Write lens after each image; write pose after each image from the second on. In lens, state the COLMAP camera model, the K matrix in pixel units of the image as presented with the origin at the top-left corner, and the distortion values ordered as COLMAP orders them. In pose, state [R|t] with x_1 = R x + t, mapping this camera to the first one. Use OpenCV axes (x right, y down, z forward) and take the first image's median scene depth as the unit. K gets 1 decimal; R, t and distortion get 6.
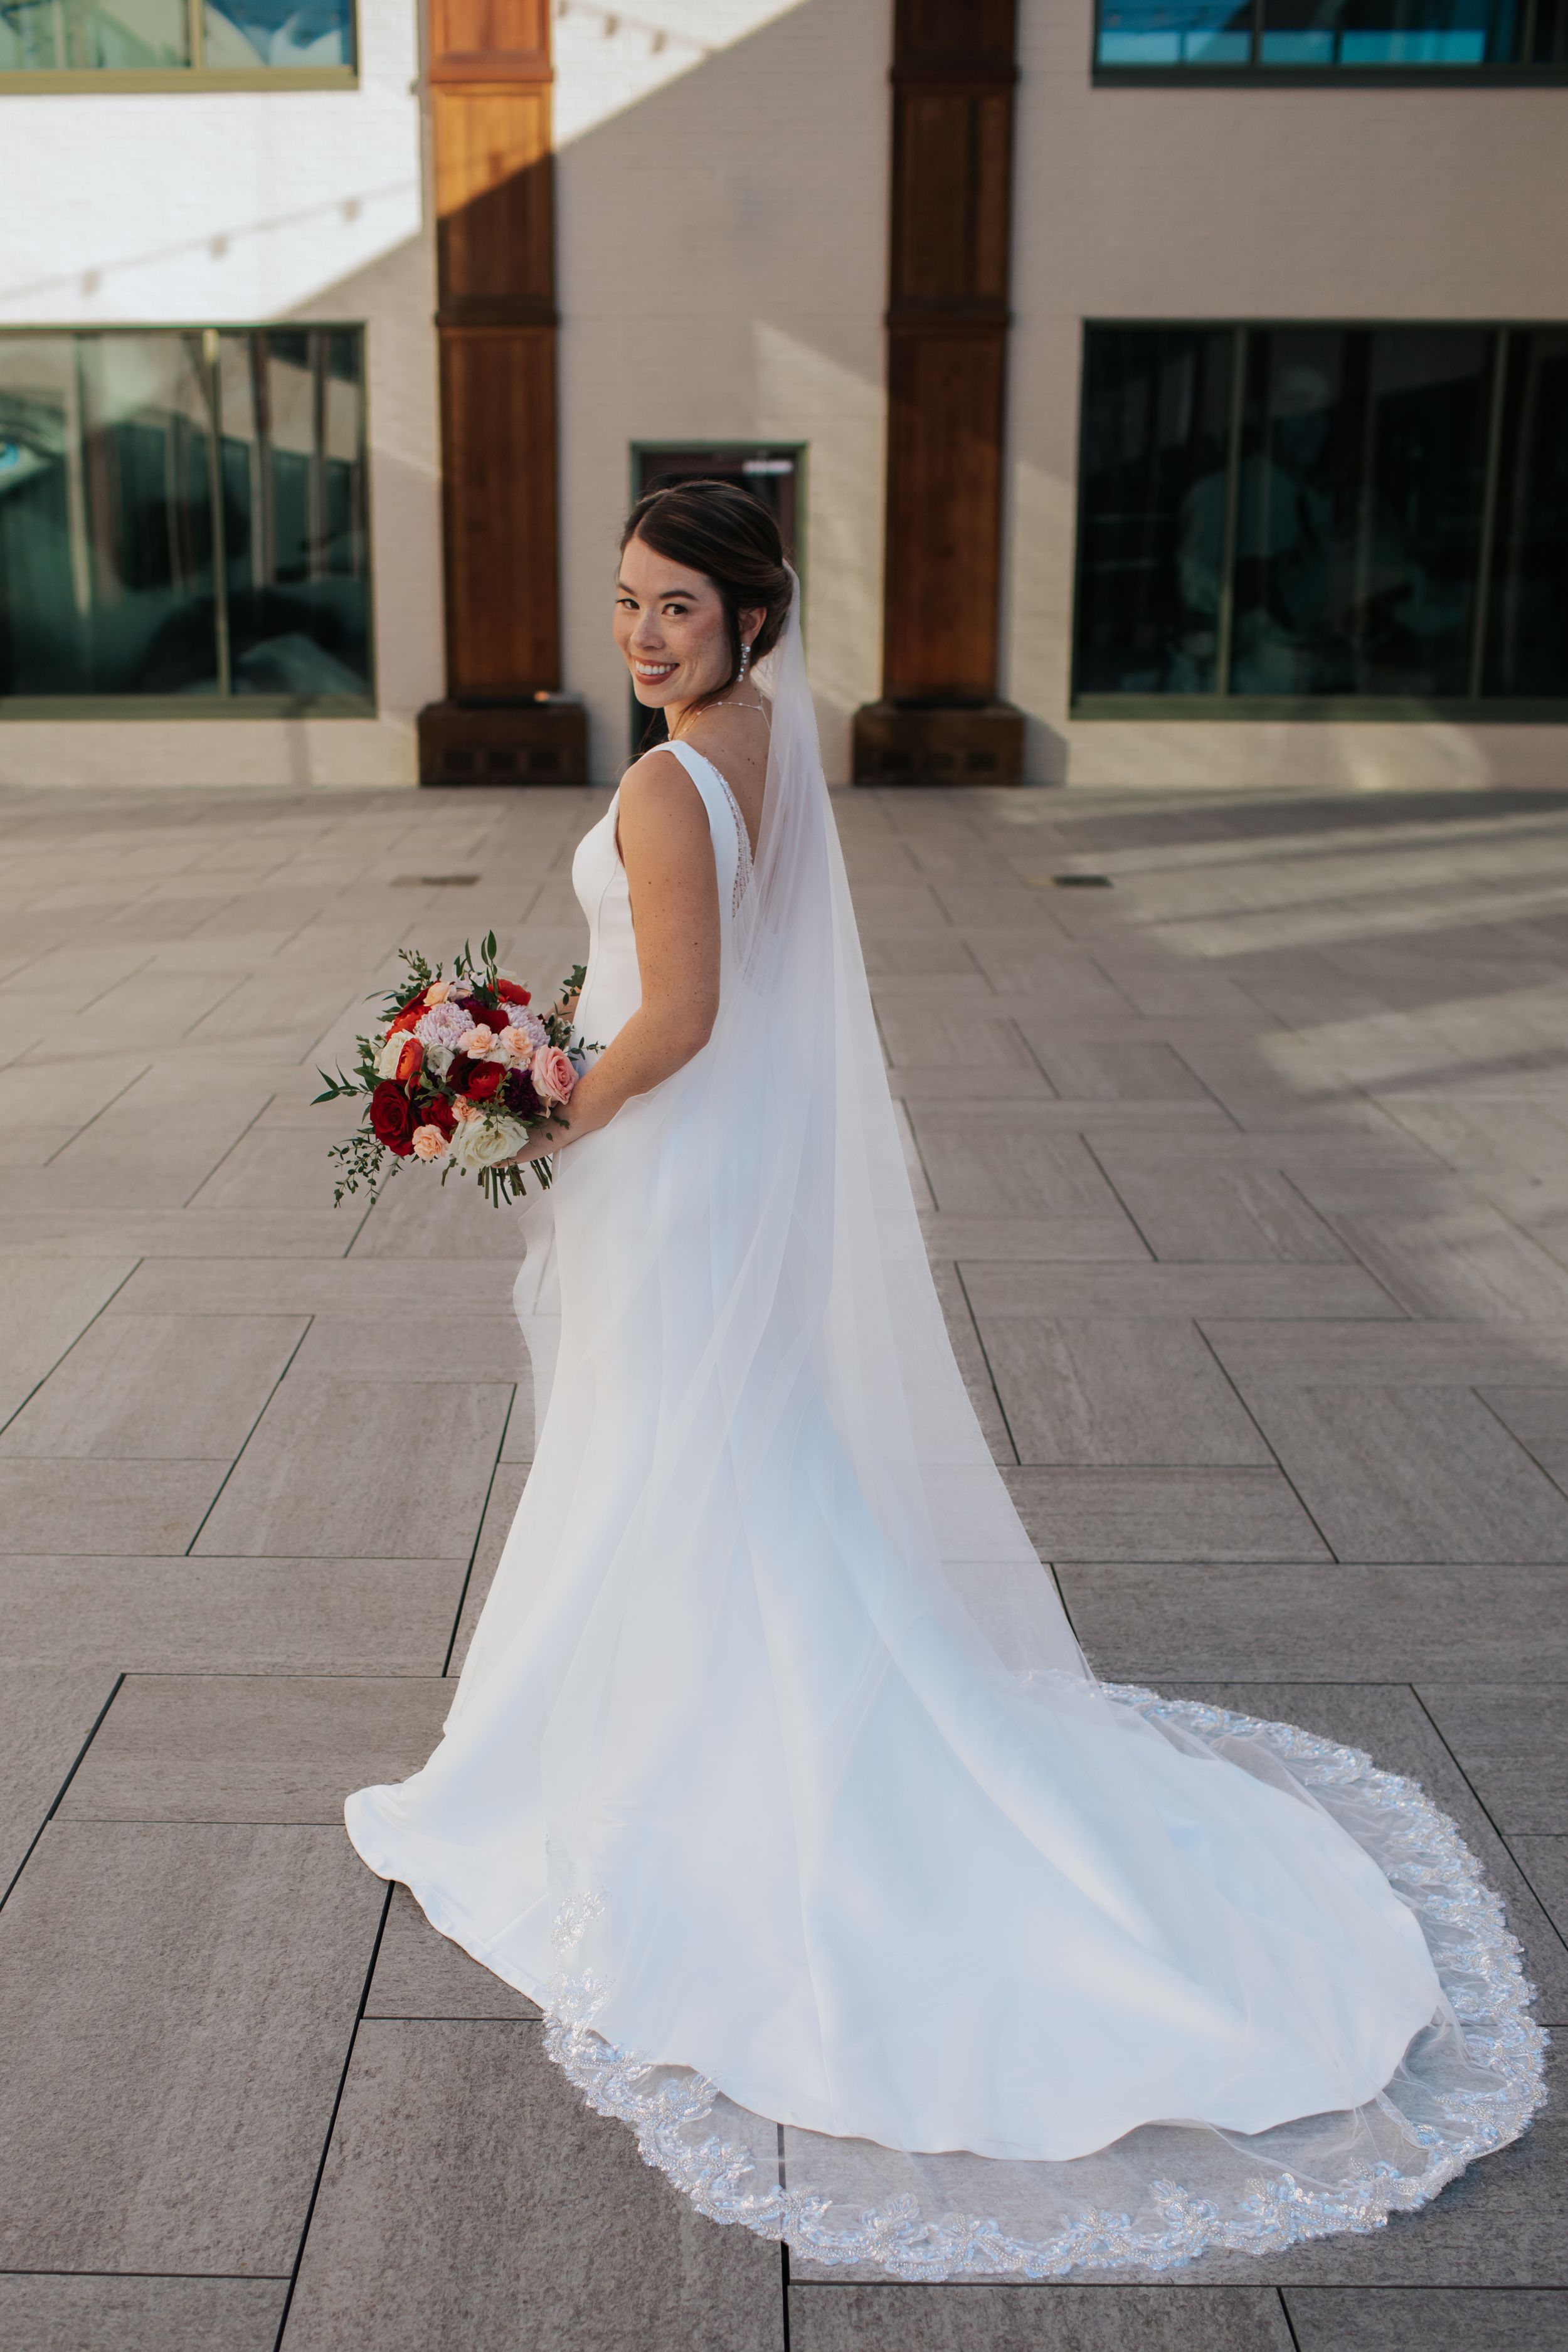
lens RADIAL K [[2225.7, 0, 665.3], [0, 2225.7, 1235.8], [0, 0, 1]] dist [-0.092957, 0.078845]
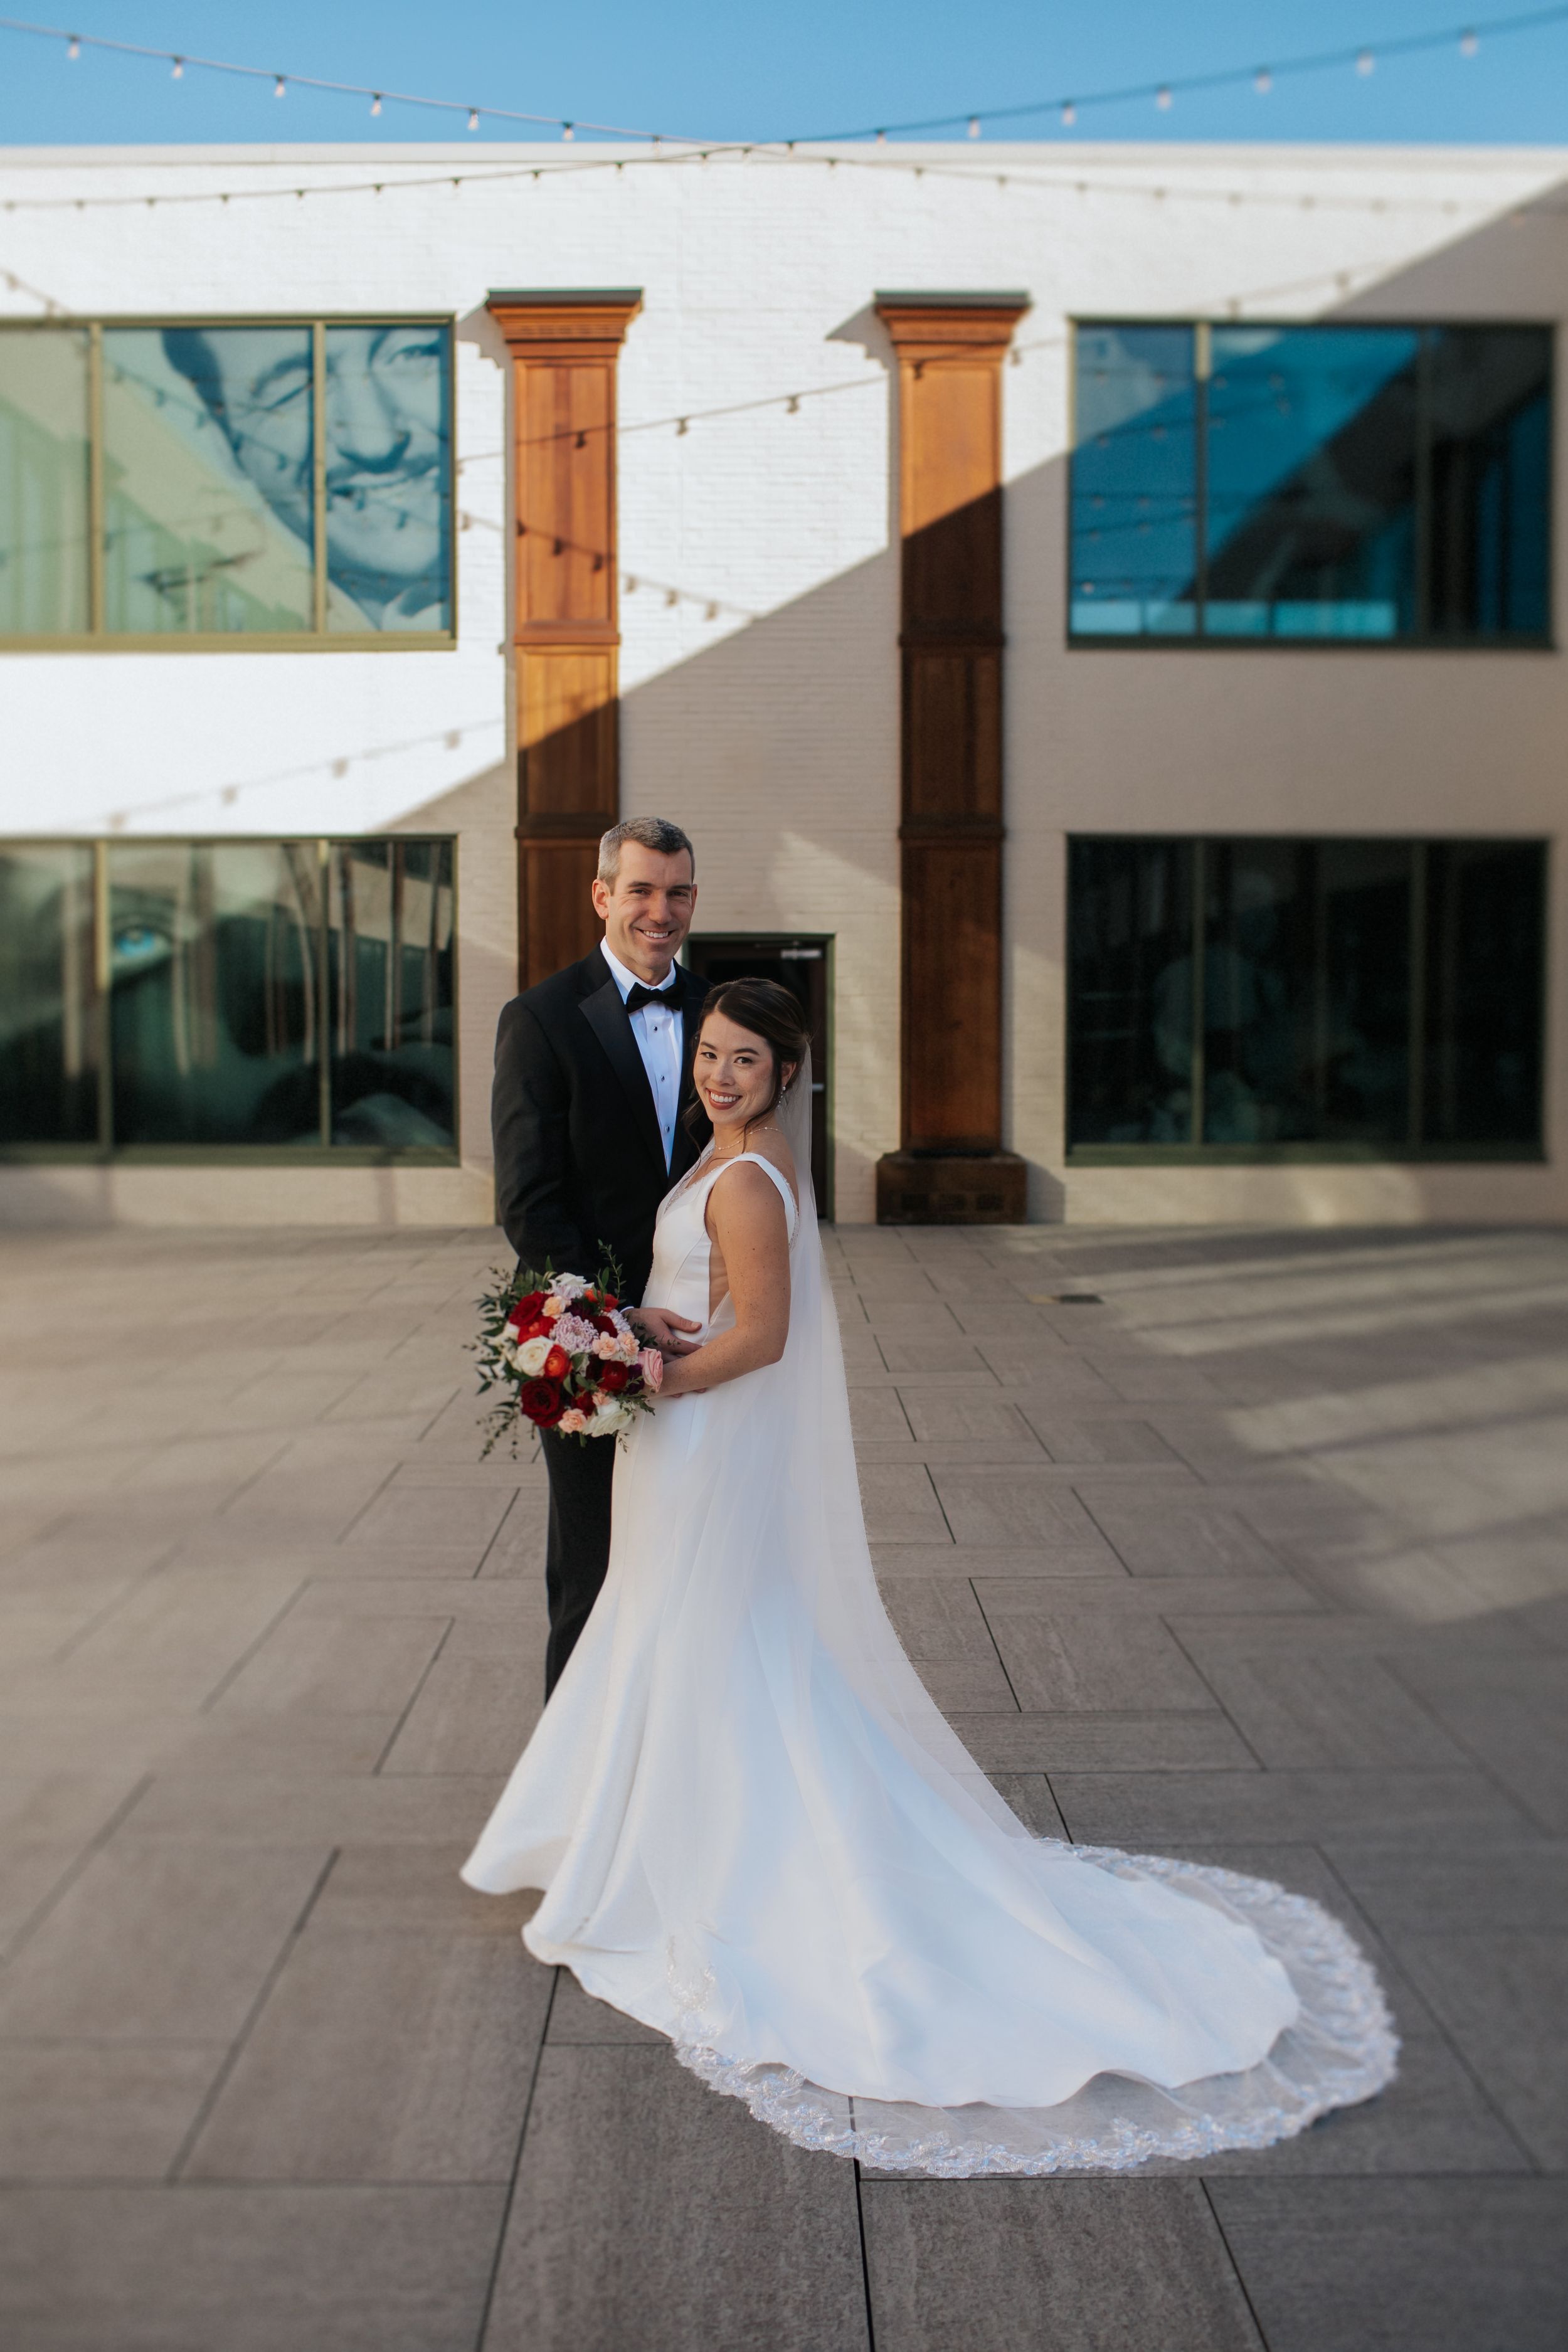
lens RADIAL K [[2225.7, 0, 665.3], [0, 2225.7, 1235.8], [0, 0, 1]] dist [-0.092957, 0.078845]
pose [[0.999947, 0.000069, -0.010308, -0.020828], [-0.002176, 0.978857, -0.204535, 0.061317], [0.010076, 0.204547, 0.978805, -0.197590]]
